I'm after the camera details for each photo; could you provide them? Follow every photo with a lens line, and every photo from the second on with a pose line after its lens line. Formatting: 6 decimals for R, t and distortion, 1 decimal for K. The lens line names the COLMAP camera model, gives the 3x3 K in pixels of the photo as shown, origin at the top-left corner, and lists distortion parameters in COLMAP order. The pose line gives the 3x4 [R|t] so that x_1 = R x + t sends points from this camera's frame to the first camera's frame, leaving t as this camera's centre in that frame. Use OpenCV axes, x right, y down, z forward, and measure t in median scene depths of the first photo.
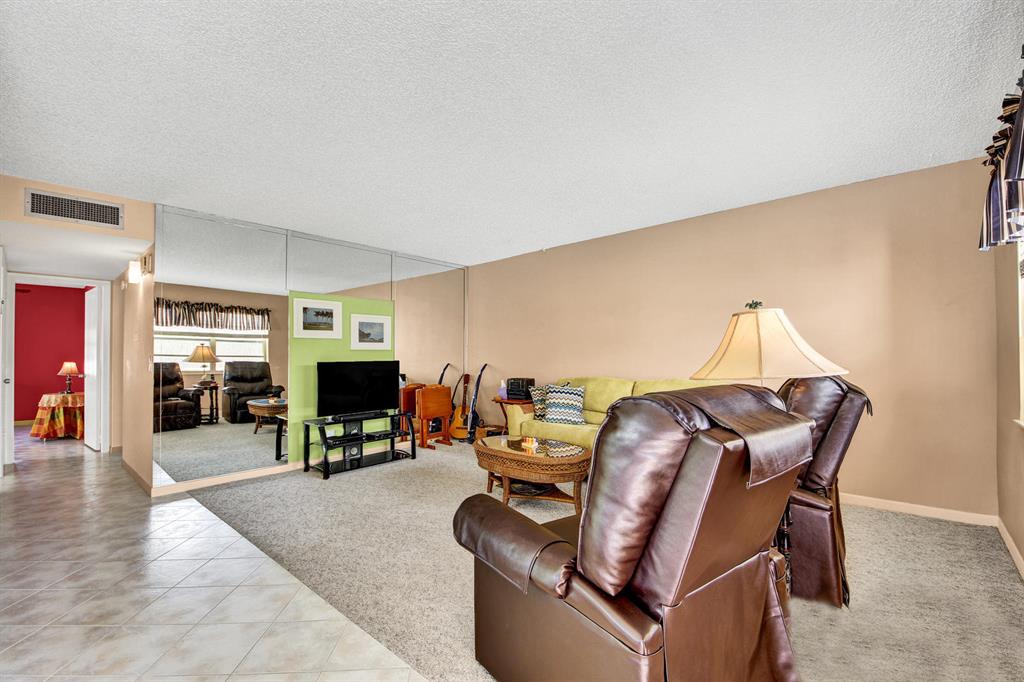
lens RADIAL K [[434.7, 0, 511.5], [0, 434.7, 347.5], [0, 0, 1]] dist [0.036500, -0.031258]
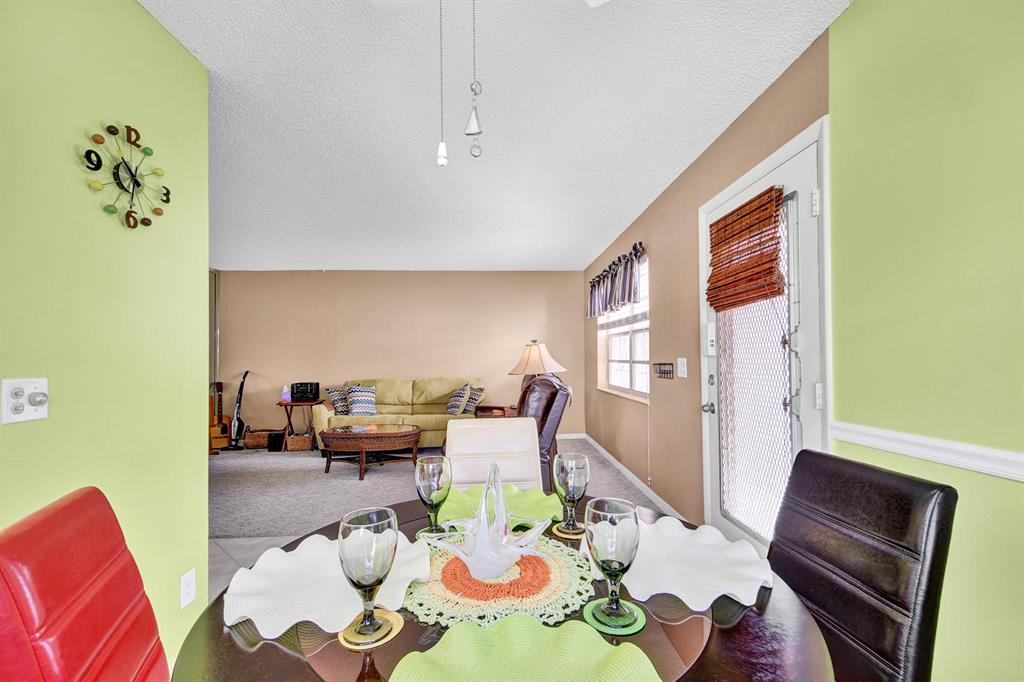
lens RADIAL K [[440.3, 0, 516.8], [0, 440.3, 352.2], [0, 0, 1]] dist [0.000858, -0.000101]
pose [[0.711587, 0.006693, 0.702566, -0.459308], [-0.008510, 0.999963, -0.000907, -0.014582], [-0.702546, -0.005334, 0.711618, -0.236507]]
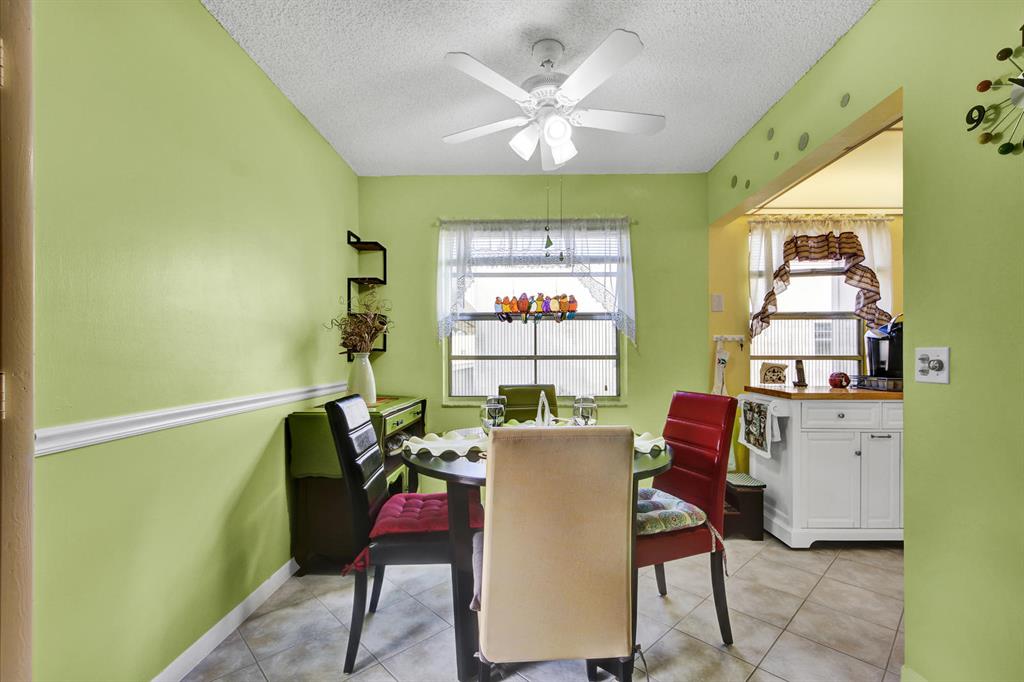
lens RADIAL K [[440.3, 0, 516.8], [0, 440.3, 352.2], [0, 0, 1]] dist [0.000858, -0.000101]
pose [[-0.763200, 0.001776, -0.646160, -0.048300], [0.015672, 0.999753, -0.015763, 0.006962], [0.645972, -0.022157, -0.763039, 0.203713]]
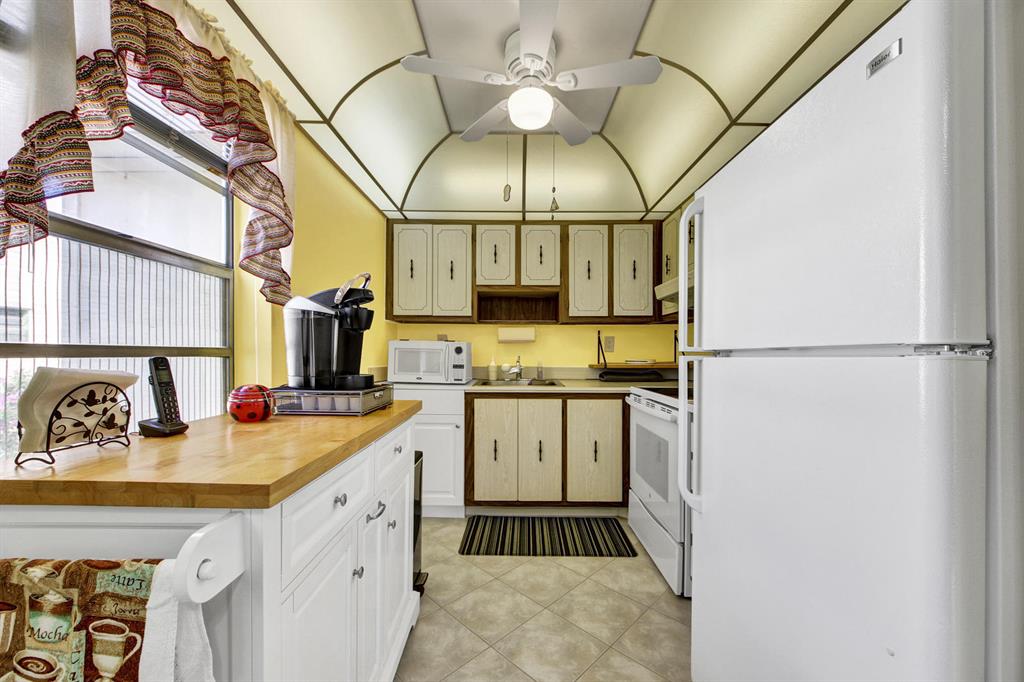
lens RADIAL K [[393.8, 0, 516.2], [0, 393.8, 352.7], [0, 0, 1]] dist [-0.008498, -0.000282]
pose [[0.664966, 0.010028, -0.746806, -0.541108], [0.004212, 0.999844, 0.017177, 0.009797], [0.746861, -0.014568, 0.664820, -0.031438]]
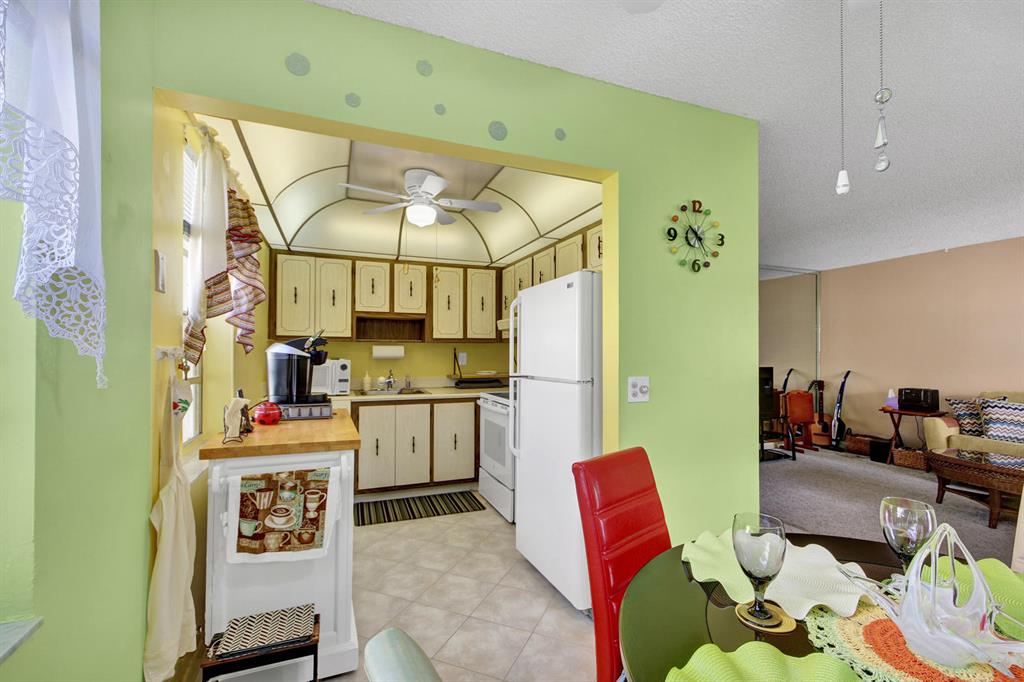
lens RADIAL K [[443.4, 0, 515.0], [0, 443.4, 345.7], [0, 0, 1]] dist [-0.002360, -0.000173]
pose [[0.895549, 0.004731, -0.444938, -0.395774], [-0.002766, 0.999983, 0.005064, -0.030119], [0.444954, -0.003305, 0.895547, -0.300701]]
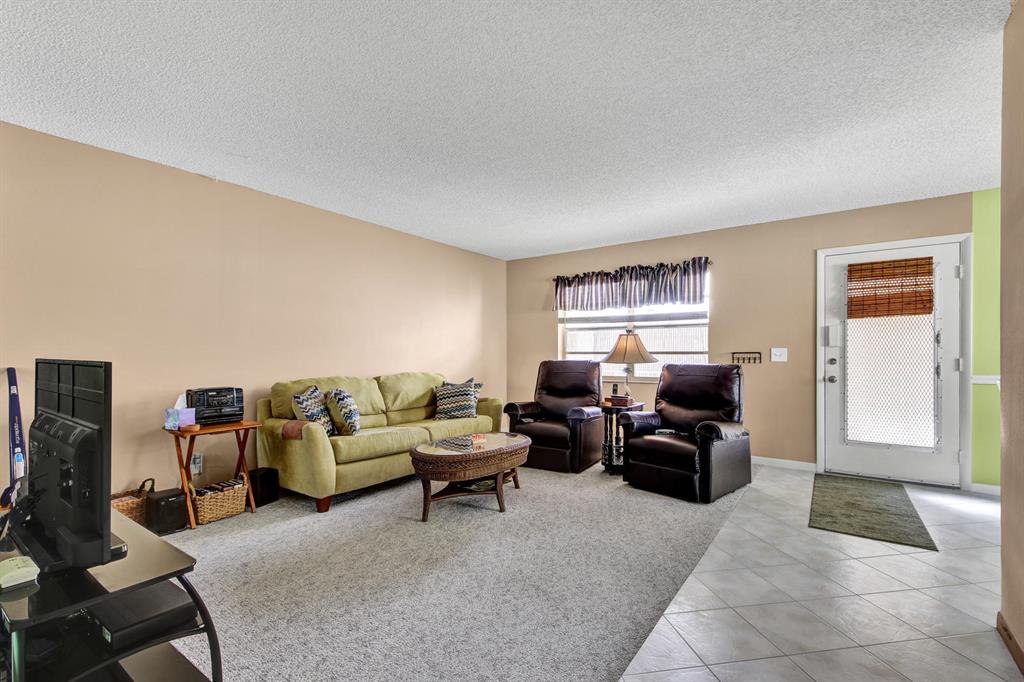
lens RADIAL K [[457.5, 0, 521.9], [0, 457.5, 356.5], [0, 0, 1]] dist [0.011694, -0.000224]
pose [[-0.122475, 0.005121, 0.992458, -0.750103], [-0.019052, 0.999790, -0.007510, 0.029343], [-0.992289, -0.019828, -0.122351, 0.774723]]
